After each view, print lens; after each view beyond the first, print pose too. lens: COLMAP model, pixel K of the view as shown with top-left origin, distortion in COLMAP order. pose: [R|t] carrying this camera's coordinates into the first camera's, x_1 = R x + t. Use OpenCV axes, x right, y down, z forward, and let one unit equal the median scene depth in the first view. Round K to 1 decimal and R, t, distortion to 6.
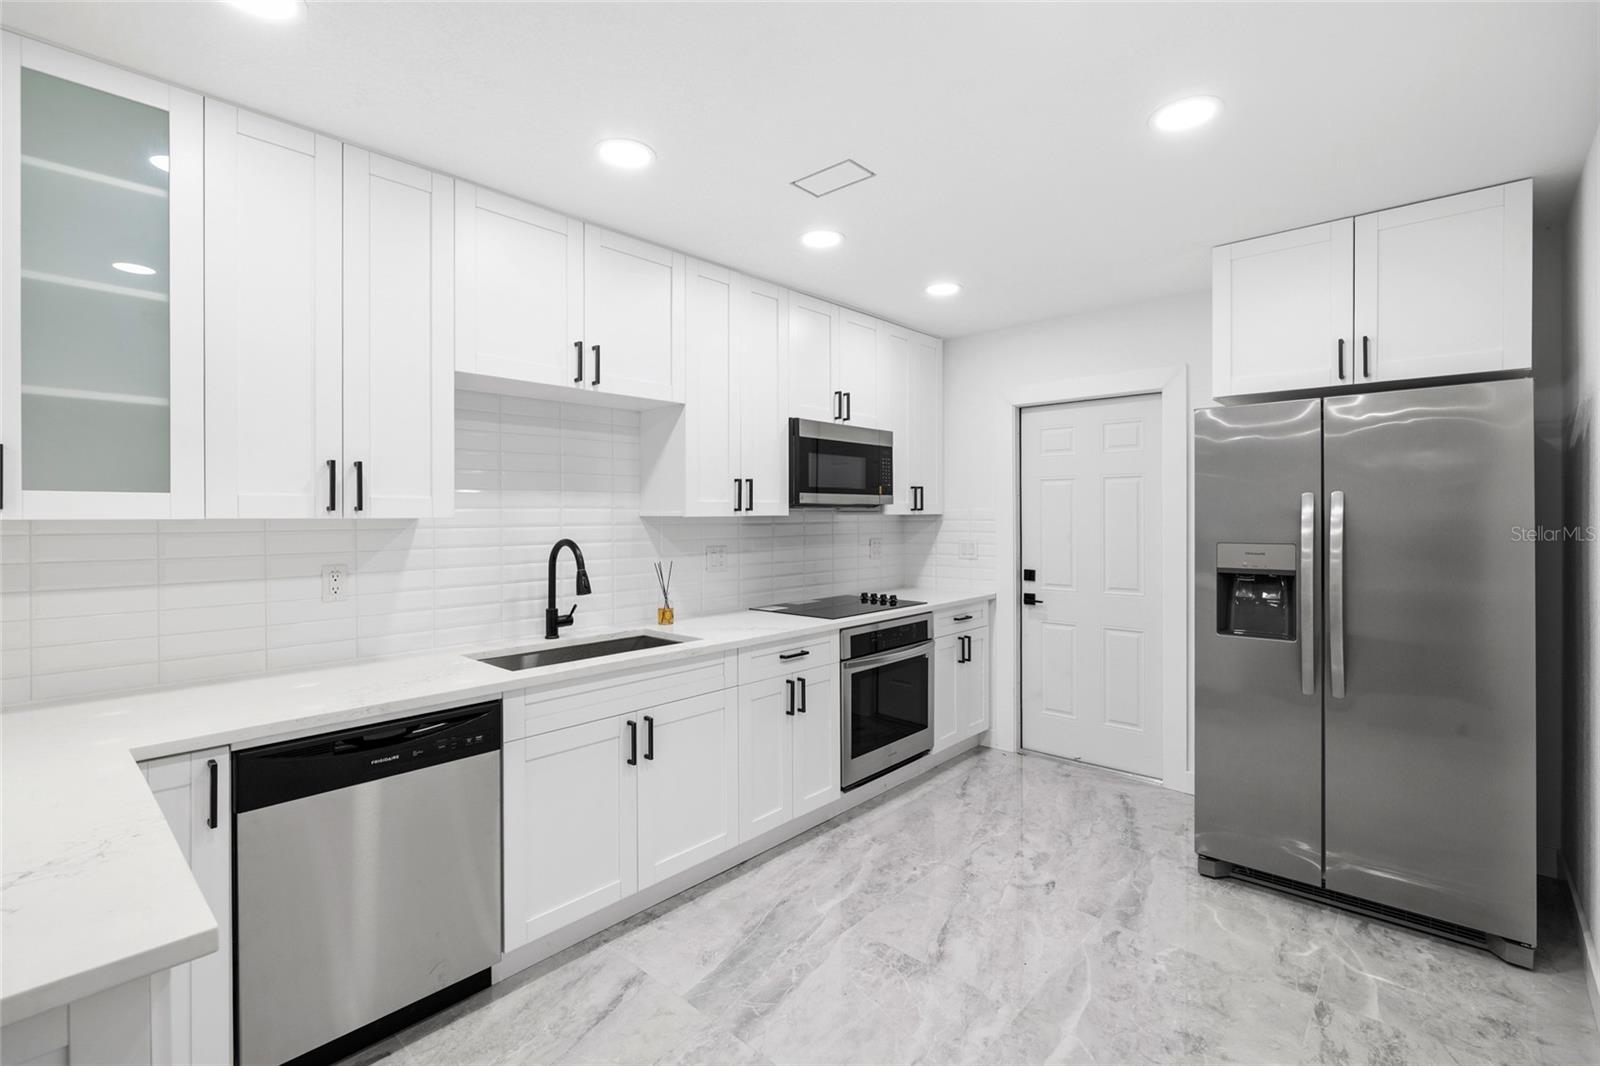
lens RADIAL K [[716.0, 0, 800.9], [0, 716.0, 523.9], [0, 0, 1]] dist [-0.005841, 0.000624]
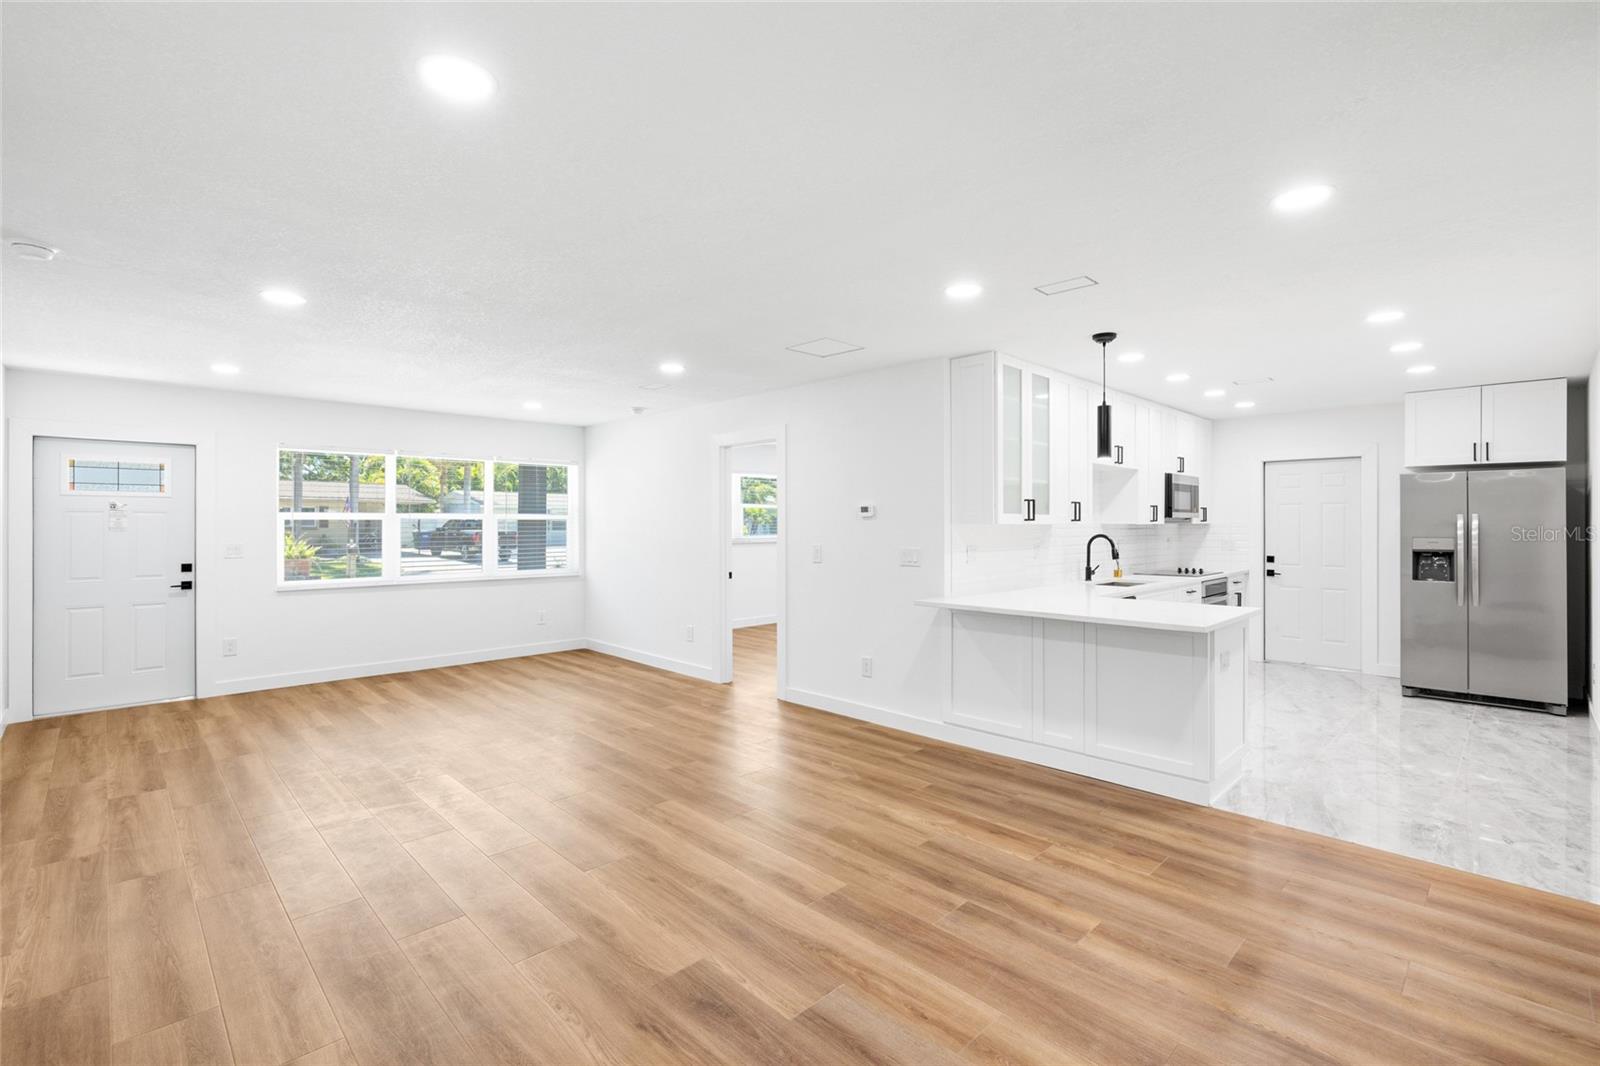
lens RADIAL K [[716.0, 0, 798.5], [0, 716.0, 529.9], [0, 0, 1]] dist [-0.005841, 0.000624]
pose [[0.998423, 0.004300, -0.055978, -1.148376], [-0.004567, 0.999979, -0.004642, 0.022467], [0.055957, 0.004890, 0.998421, -1.246606]]
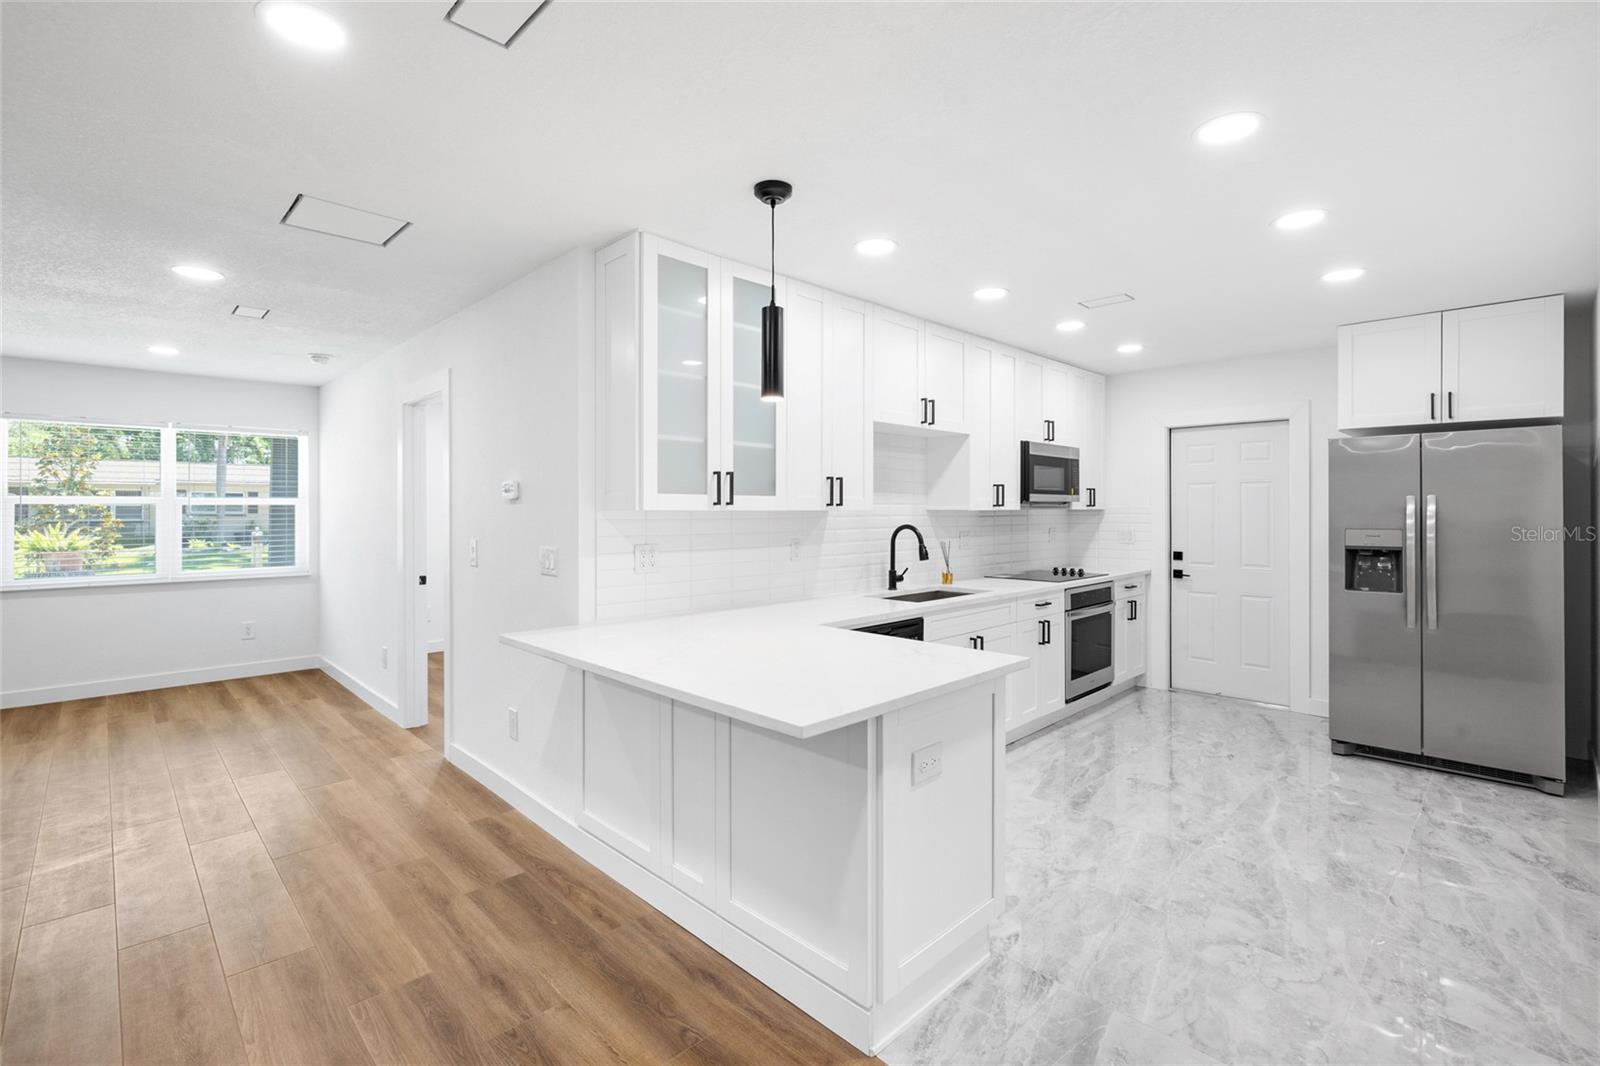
lens RADIAL K [[716.0, 0, 799.4], [0, 716.0, 514.6], [0, 0, 1]] dist [-0.005841, 0.000624]
pose [[0.998484, 0.003735, -0.054920, -0.485544], [-0.004071, 0.999974, -0.006002, 0.010235], [0.054896, 0.006217, 0.998473, -0.563354]]
